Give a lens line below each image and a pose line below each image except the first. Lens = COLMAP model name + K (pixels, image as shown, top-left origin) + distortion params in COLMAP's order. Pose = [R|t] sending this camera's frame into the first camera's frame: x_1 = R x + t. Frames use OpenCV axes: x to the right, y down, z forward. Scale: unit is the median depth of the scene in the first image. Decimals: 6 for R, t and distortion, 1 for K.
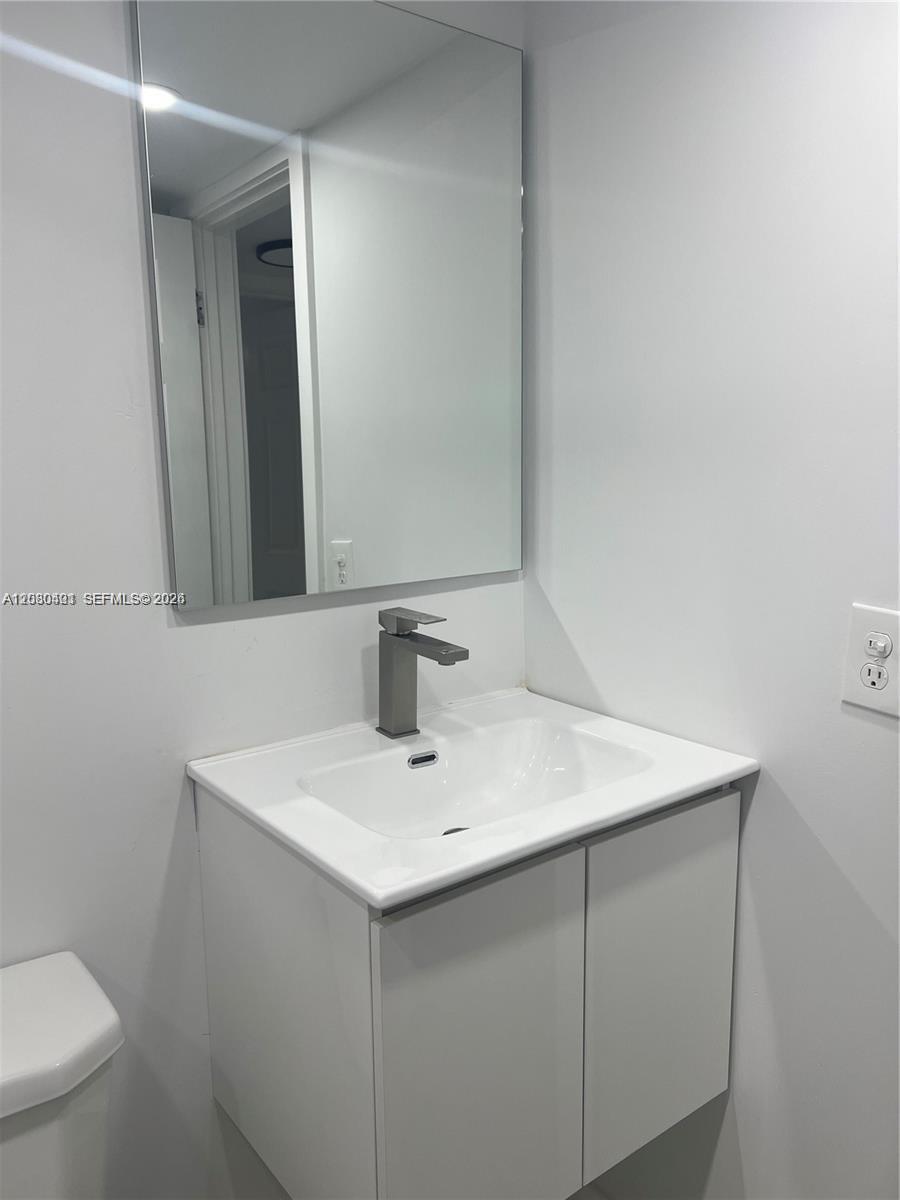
lens RADIAL K [[903.7, 0, 450.0], [0, 903.7, 600.0], [0, 0, 1]] dist [0.041409, -0.055268]
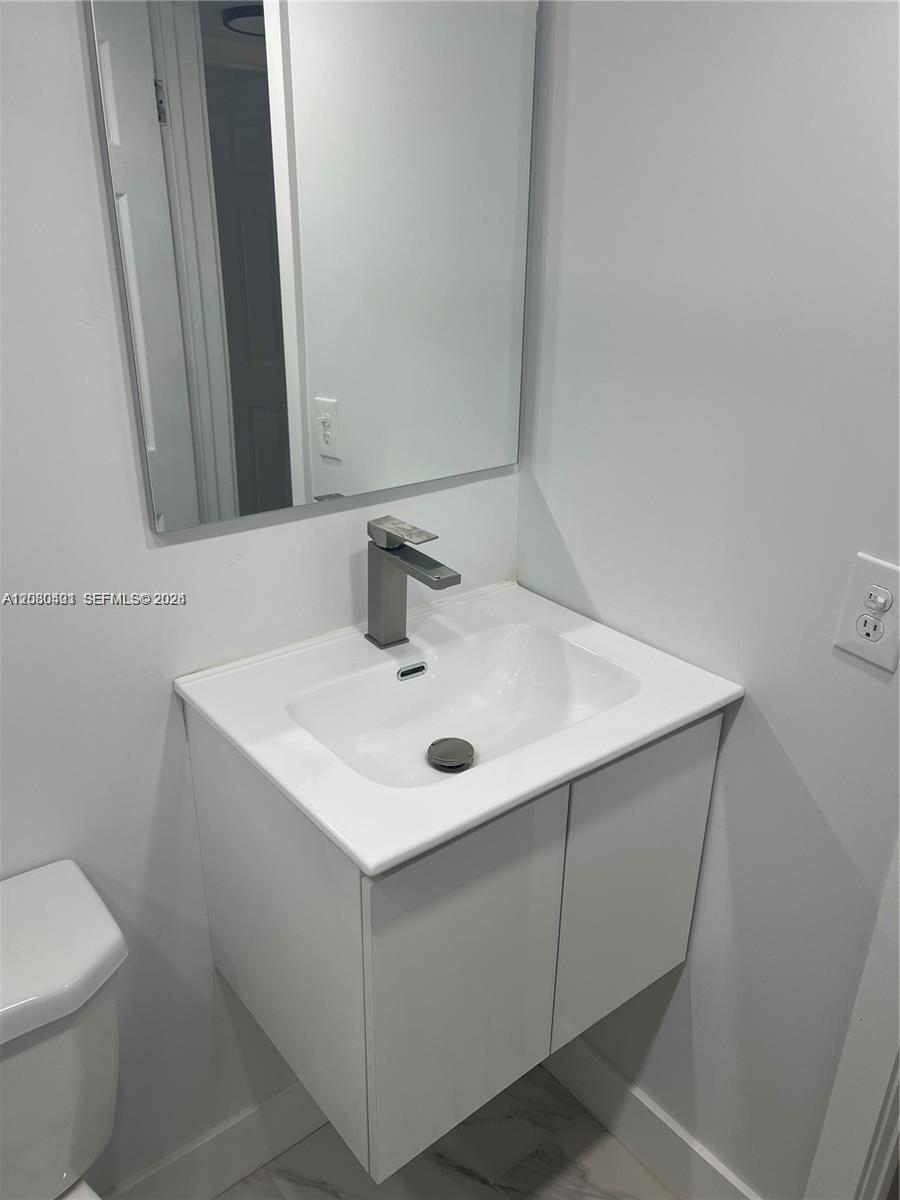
lens RADIAL K [[909.8, 0, 458.1], [0, 909.8, 604.5], [0, 0, 1]] dist [0.041839, -0.052499]
pose [[0.999339, 0.020691, 0.029882, -0.010274], [-0.027285, 0.970221, 0.240679, -0.138068], [-0.024013, -0.241336, 0.970145, 0.039523]]
